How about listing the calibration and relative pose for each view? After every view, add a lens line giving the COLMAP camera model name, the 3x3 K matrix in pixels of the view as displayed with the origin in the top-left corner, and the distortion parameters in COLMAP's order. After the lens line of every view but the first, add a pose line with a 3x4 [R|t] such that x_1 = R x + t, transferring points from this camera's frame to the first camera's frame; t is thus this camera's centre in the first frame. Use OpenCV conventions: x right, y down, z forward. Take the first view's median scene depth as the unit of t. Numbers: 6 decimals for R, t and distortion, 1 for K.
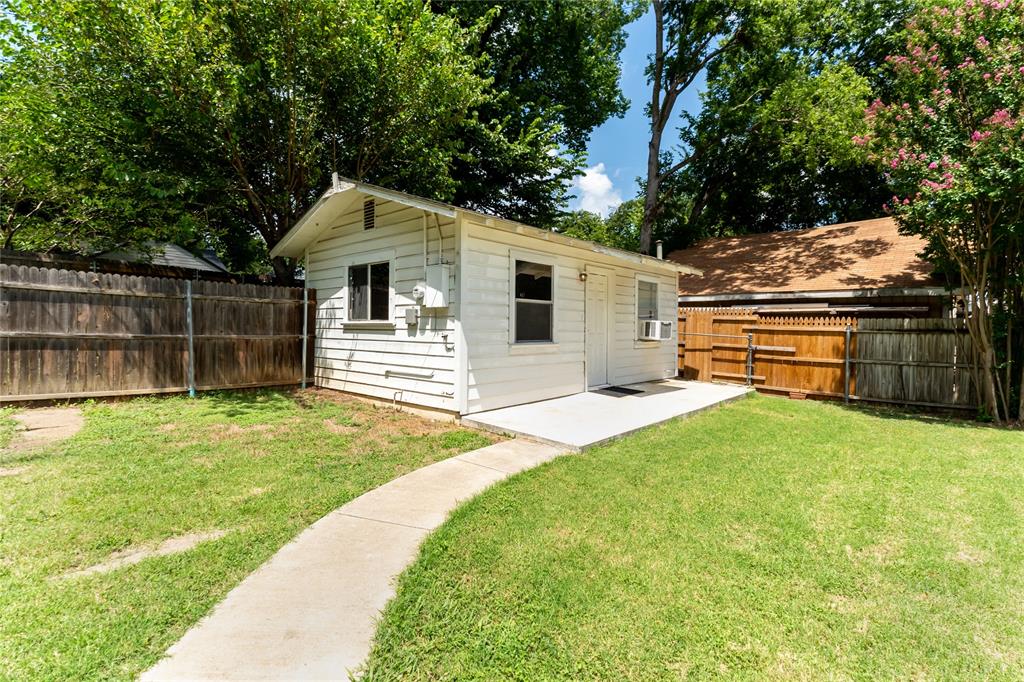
lens RADIAL K [[475.8, 0, 514.6], [0, 475.8, 338.6], [0, 0, 1]] dist [-0.000120, -0.000113]
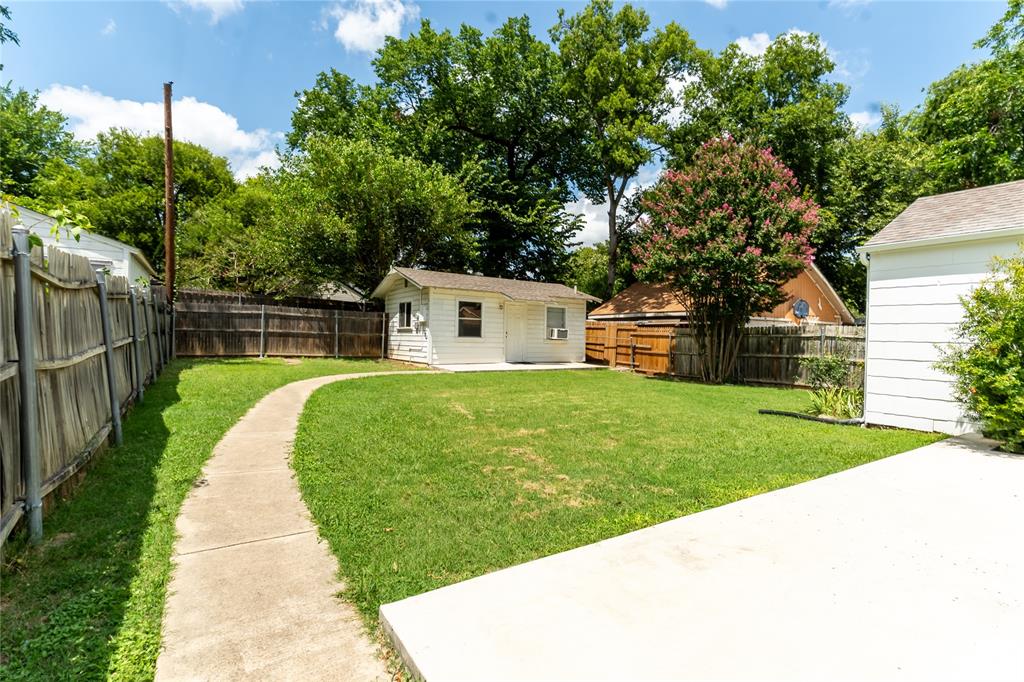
lens RADIAL K [[475.8, 0, 514.1], [0, 475.8, 338.1], [0, 0, 1]] dist [-0.000120, -0.000113]
pose [[0.966509, 0.009387, -0.256462, 0.786667], [-0.016657, 0.999518, -0.026191, 0.064568], [0.256093, 0.029586, 0.966199, -1.073820]]
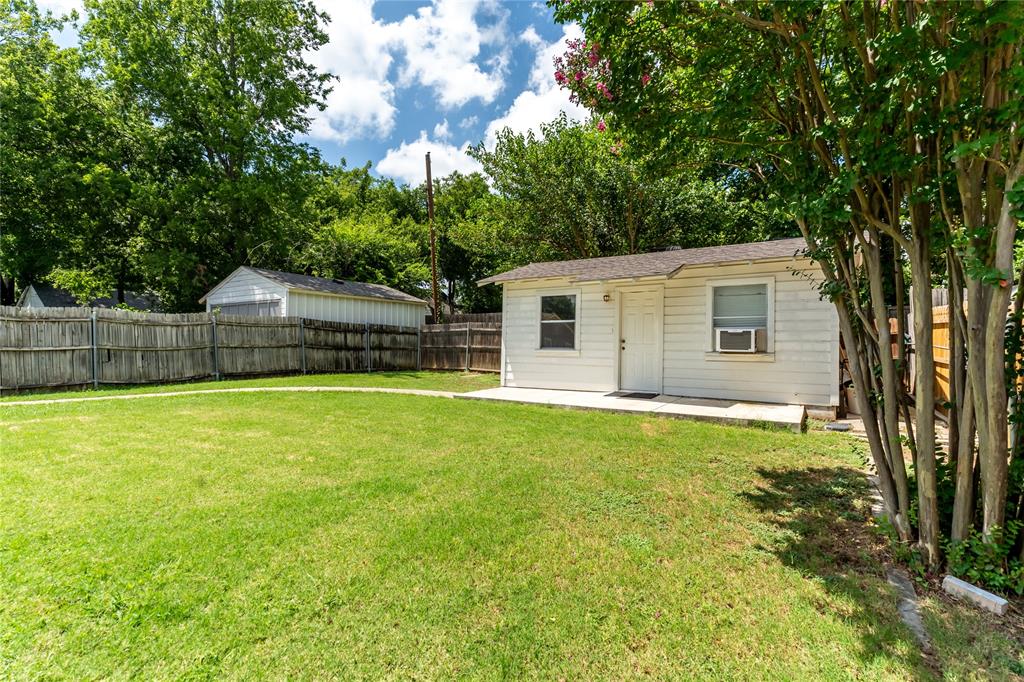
lens RADIAL K [[475.8, 0, 509.8], [0, 475.8, 339.8], [0, 0, 1]] dist [-0.000120, -0.000113]
pose [[0.138660, -0.032190, -0.989817, 1.426070], [-0.038307, 0.998549, -0.037840, 0.038688], [0.989599, 0.043164, 0.137226, 0.621610]]
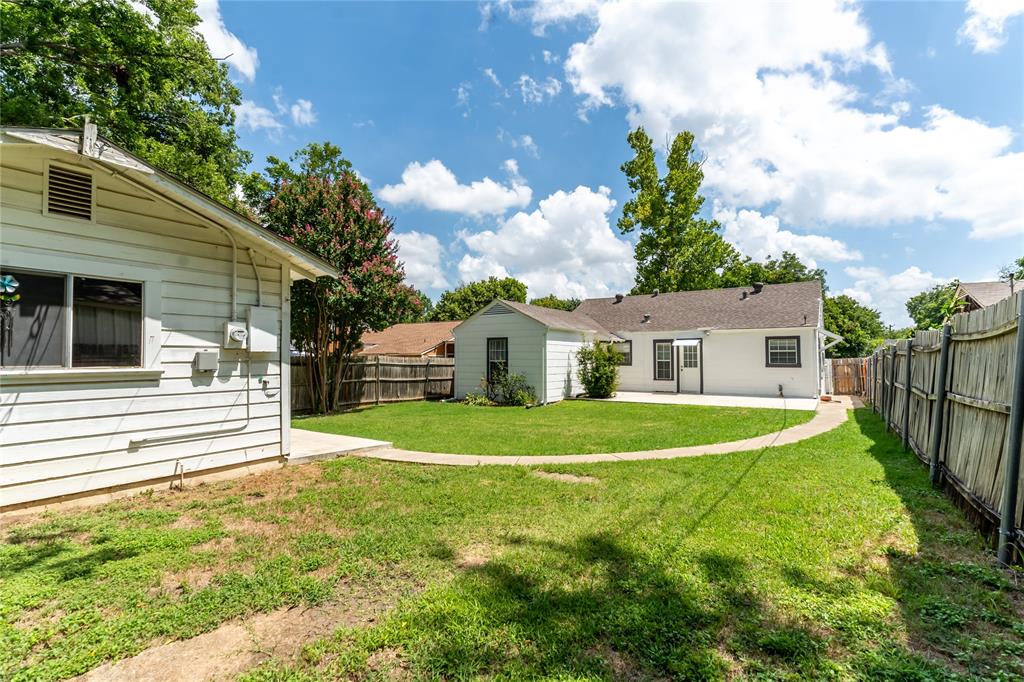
lens RADIAL K [[475.8, 0, 518.5], [0, 475.8, 341.0], [0, 0, 1]] dist [-0.000120, -0.000113]
pose [[-0.144906, 0.026809, 0.989082, -0.976681], [0.027627, 0.999353, -0.023040, -0.042453], [-0.989060, 0.023987, -0.145553, 0.528764]]
